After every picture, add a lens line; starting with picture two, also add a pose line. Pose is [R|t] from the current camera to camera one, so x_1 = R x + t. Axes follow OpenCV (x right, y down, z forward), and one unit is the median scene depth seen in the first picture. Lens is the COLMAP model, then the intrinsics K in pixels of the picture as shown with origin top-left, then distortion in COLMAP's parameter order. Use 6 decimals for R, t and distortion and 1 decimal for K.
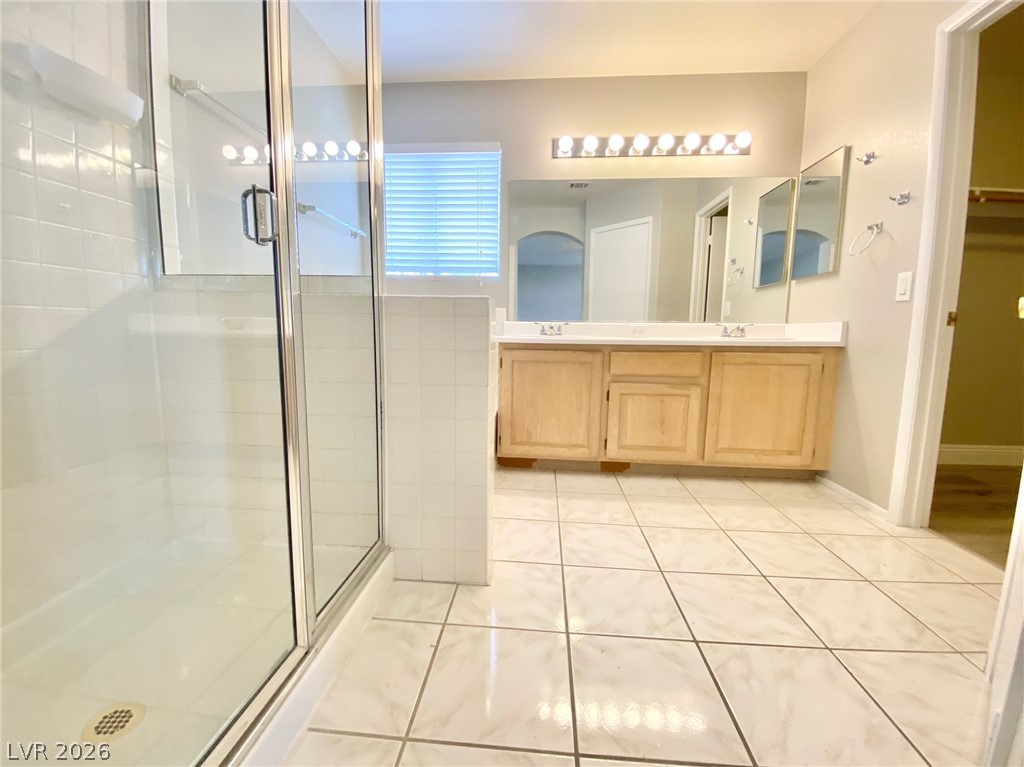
lens RADIAL K [[415.5, 0, 508.3], [0, 415.5, 381.9], [0, 0, 1]] dist [0.024097, -0.018991]
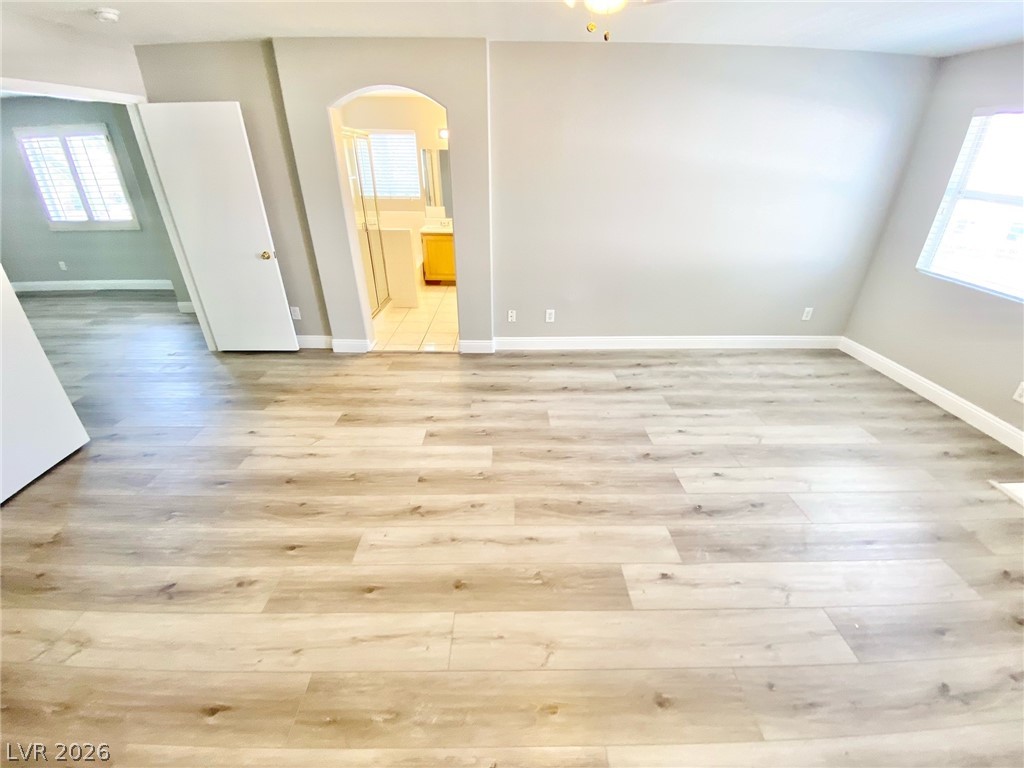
lens RADIAL K [[415.5, 0, 511.3], [0, 415.5, 386.6], [0, 0, 1]] dist [0.024097, -0.018991]
pose [[0.995102, -0.051984, 0.084082, 0.264236], [0.017772, 0.930787, 0.365130, -0.137593], [-0.097244, -0.361848, 0.927151, -1.718226]]
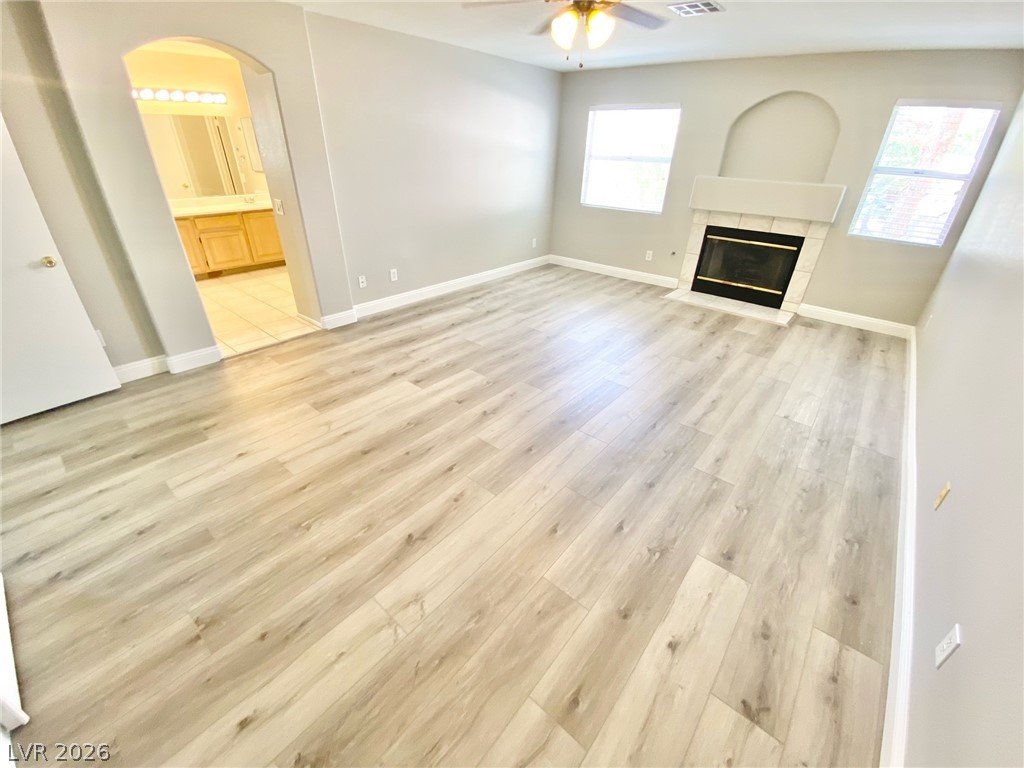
lens RADIAL K [[415.5, 0, 513.9], [0, 415.5, 383.8], [0, 0, 1]] dist [0.024097, -0.018991]
pose [[0.576223, -0.399831, 0.712813, -0.654775], [0.072222, 0.893662, 0.442890, -0.143637], [-0.814095, -0.203723, 0.543825, -1.630055]]
